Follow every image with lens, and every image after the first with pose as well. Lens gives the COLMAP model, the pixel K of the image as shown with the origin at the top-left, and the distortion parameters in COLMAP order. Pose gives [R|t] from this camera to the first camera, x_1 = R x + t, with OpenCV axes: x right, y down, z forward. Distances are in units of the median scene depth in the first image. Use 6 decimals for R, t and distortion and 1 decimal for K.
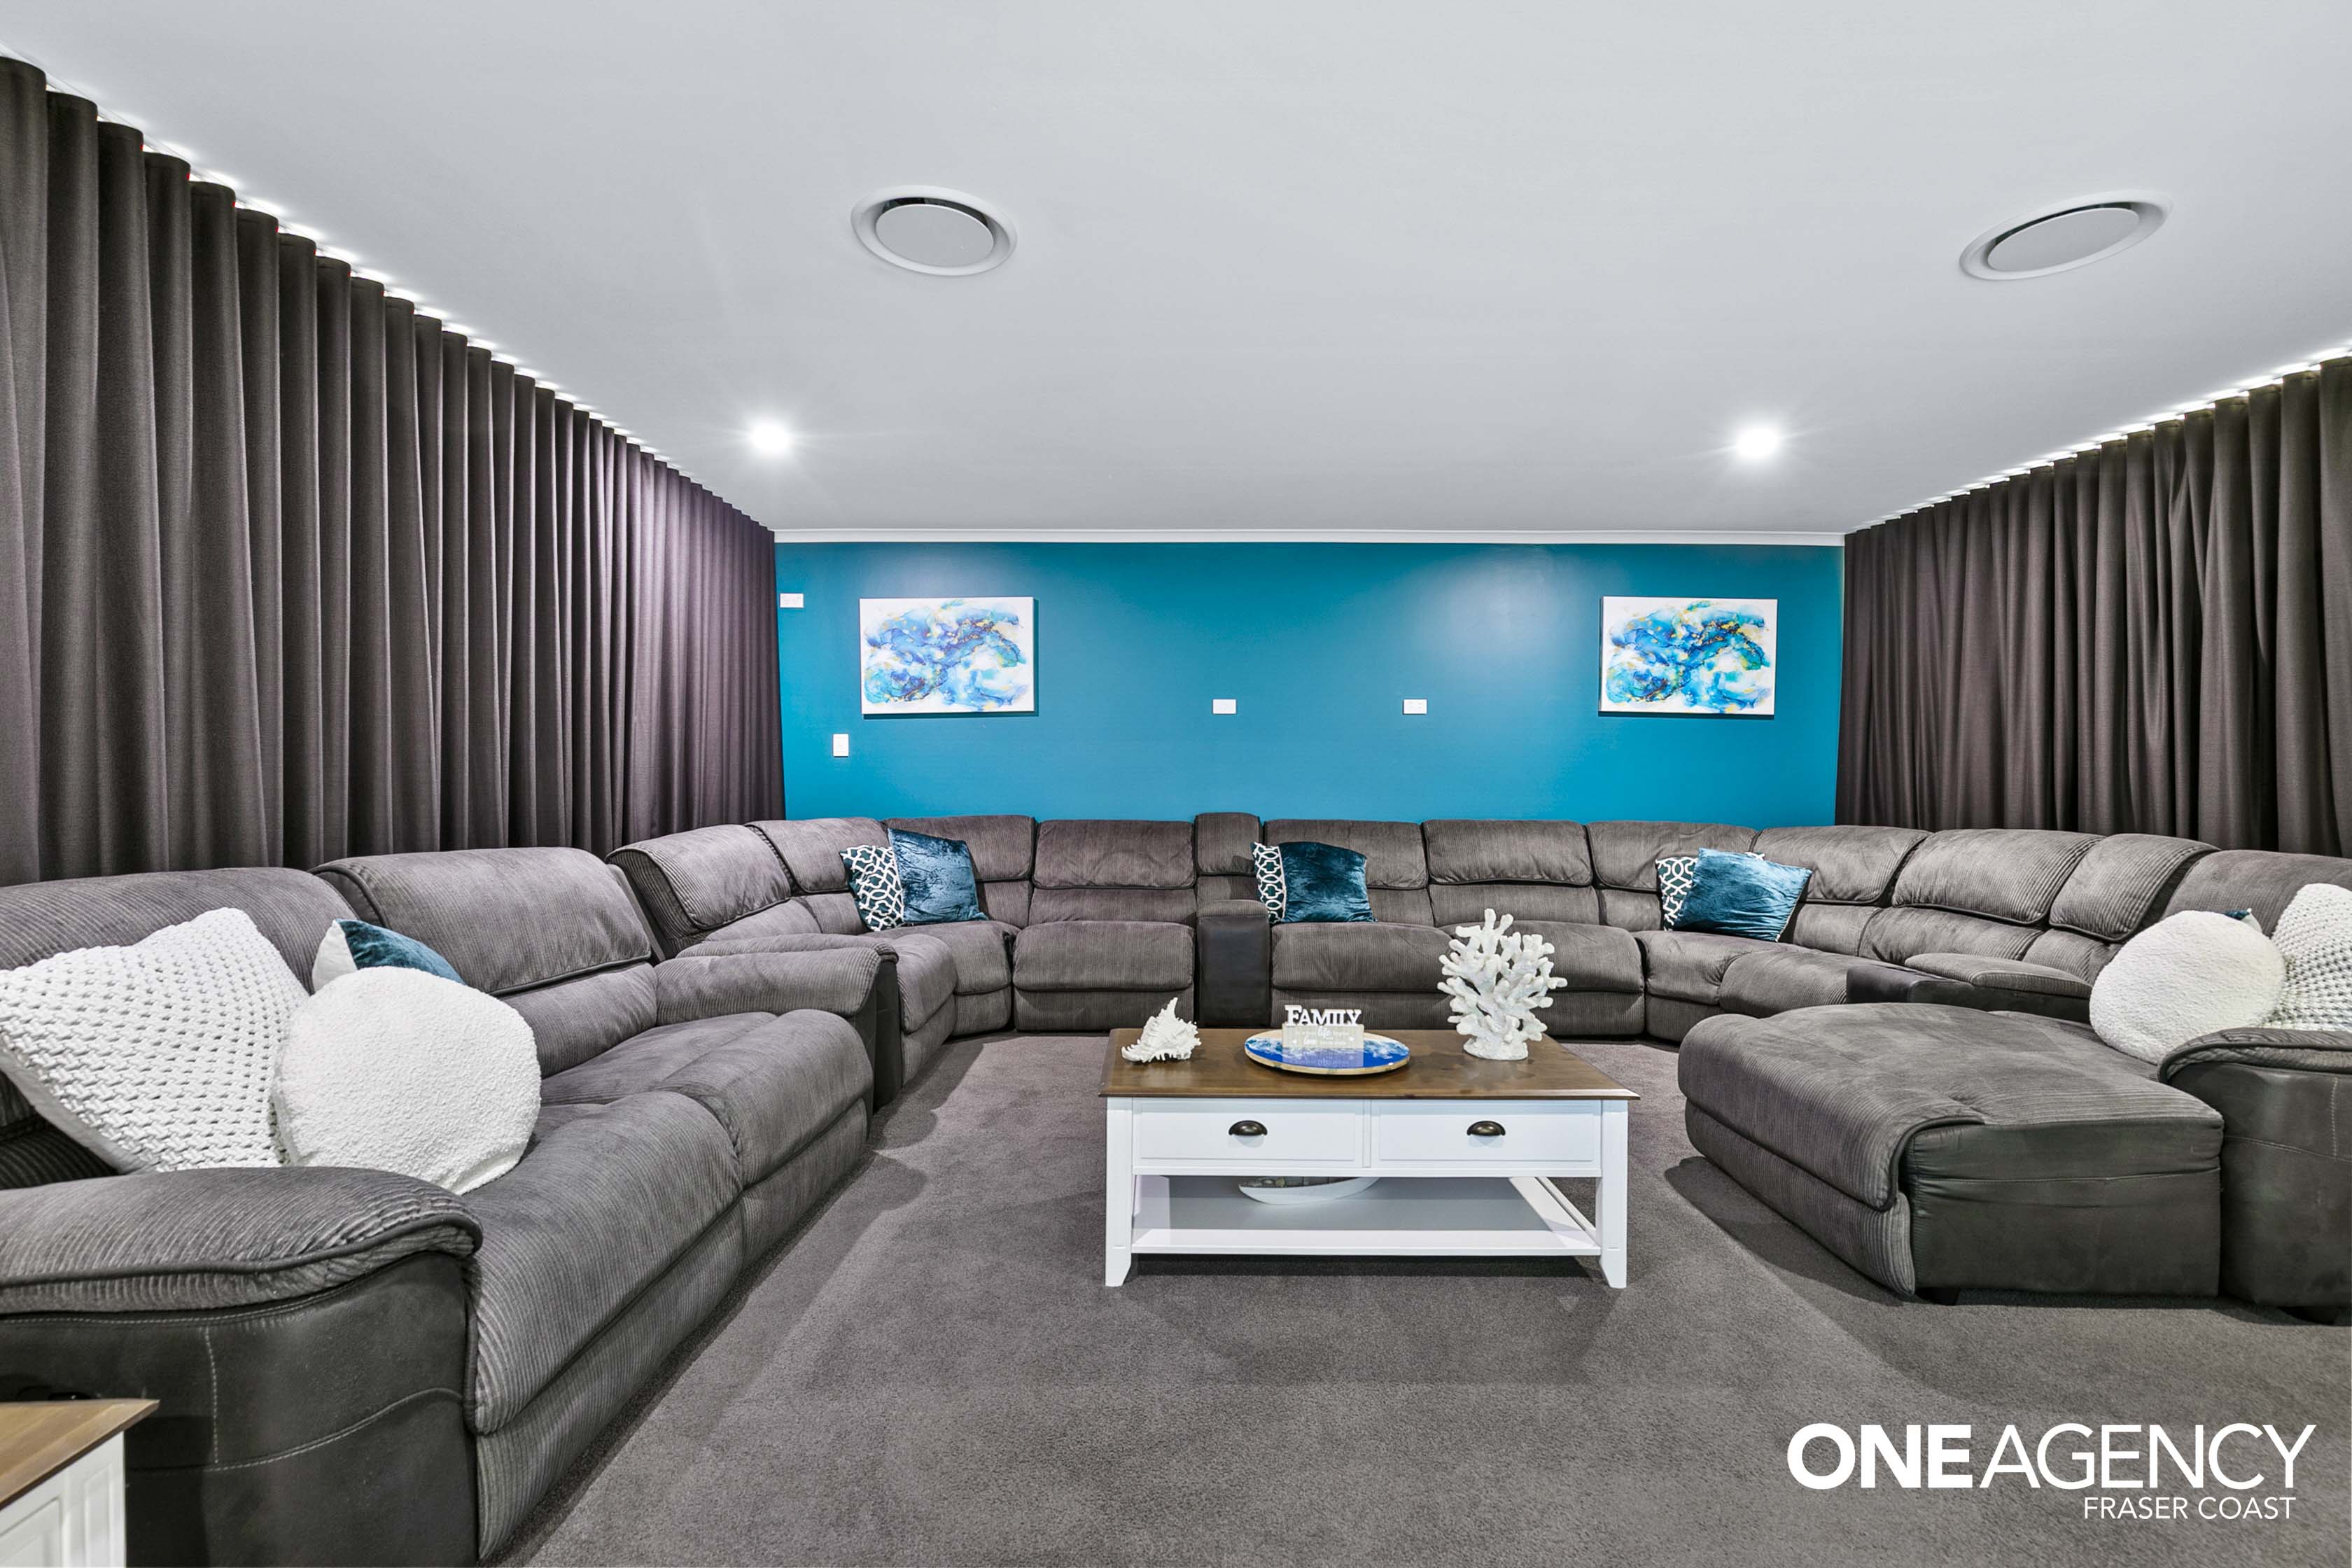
lens RADIAL K [[1068.4, 0, 1172.8], [0, 1068.4, 793.4], [0, 0, 1]] dist [0.009716, -0.003111]
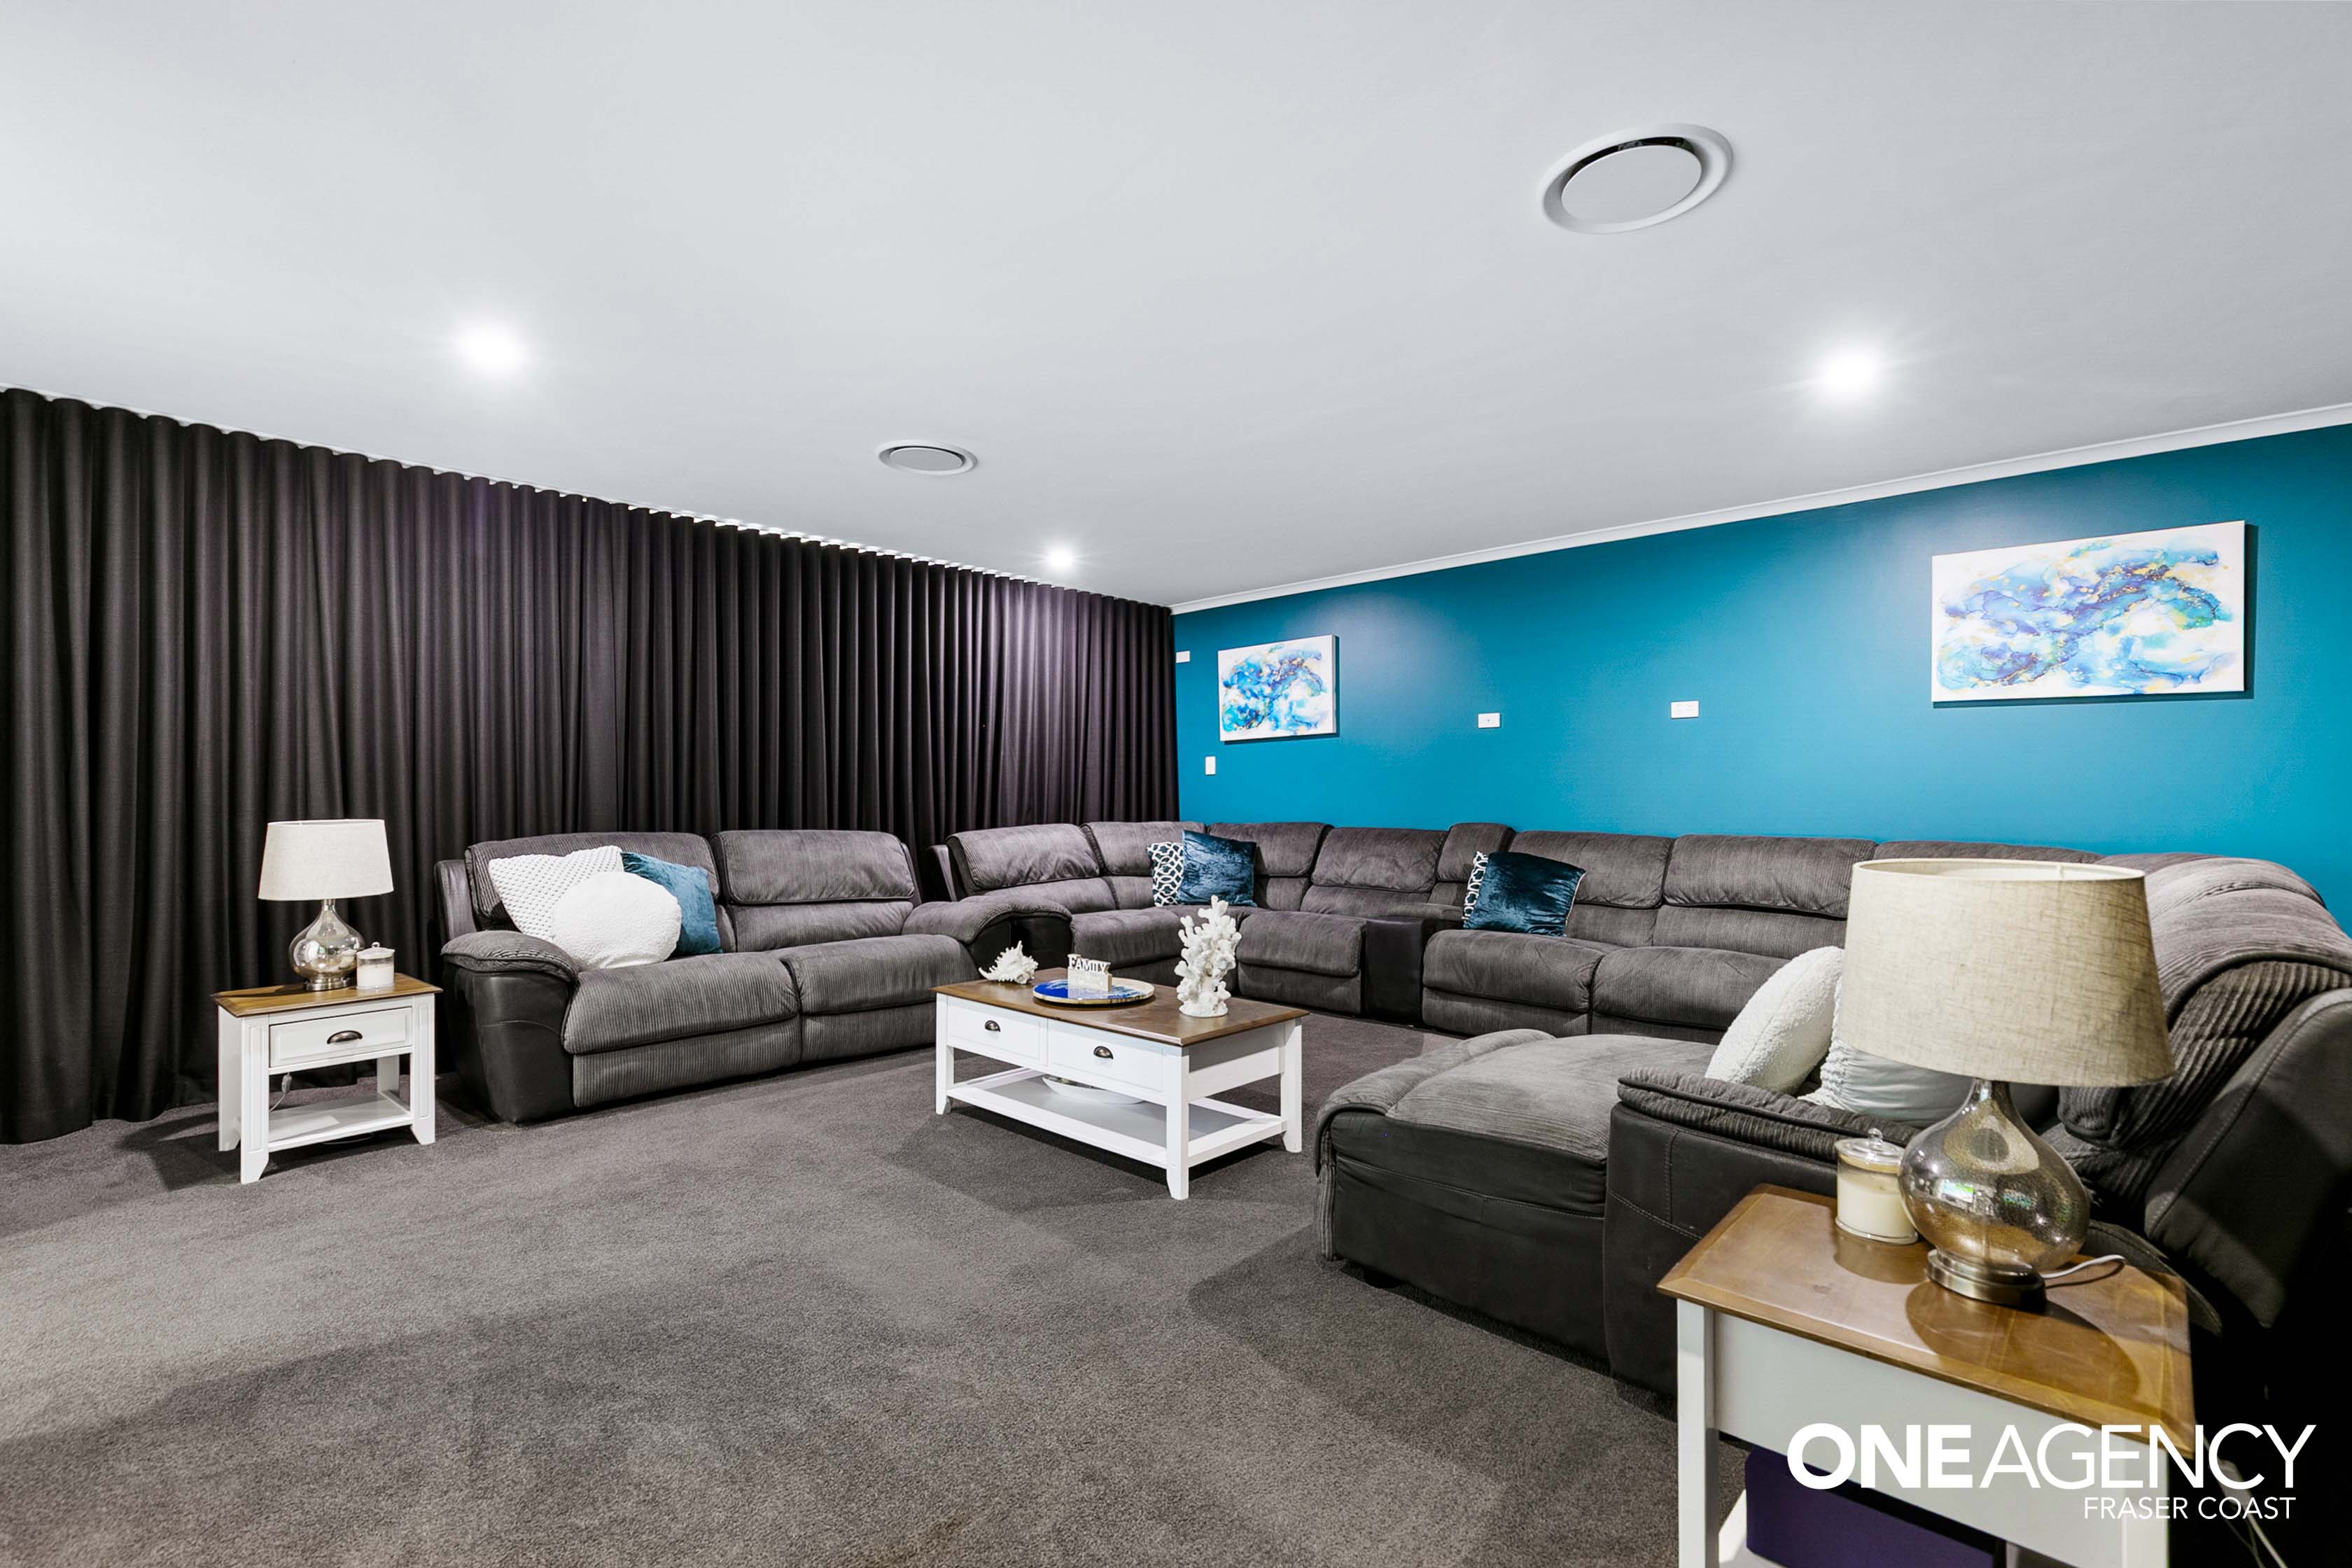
lens RADIAL K [[1068.4, 0, 1152.4], [0, 1068.4, 784.6], [0, 0, 1]] dist [0.009716, -0.003111]
pose [[0.713660, -0.009281, -0.700430, 0.578296], [-0.003552, 0.999851, -0.016867, -0.000511], [0.700483, 0.014525, 0.713521, 0.037549]]
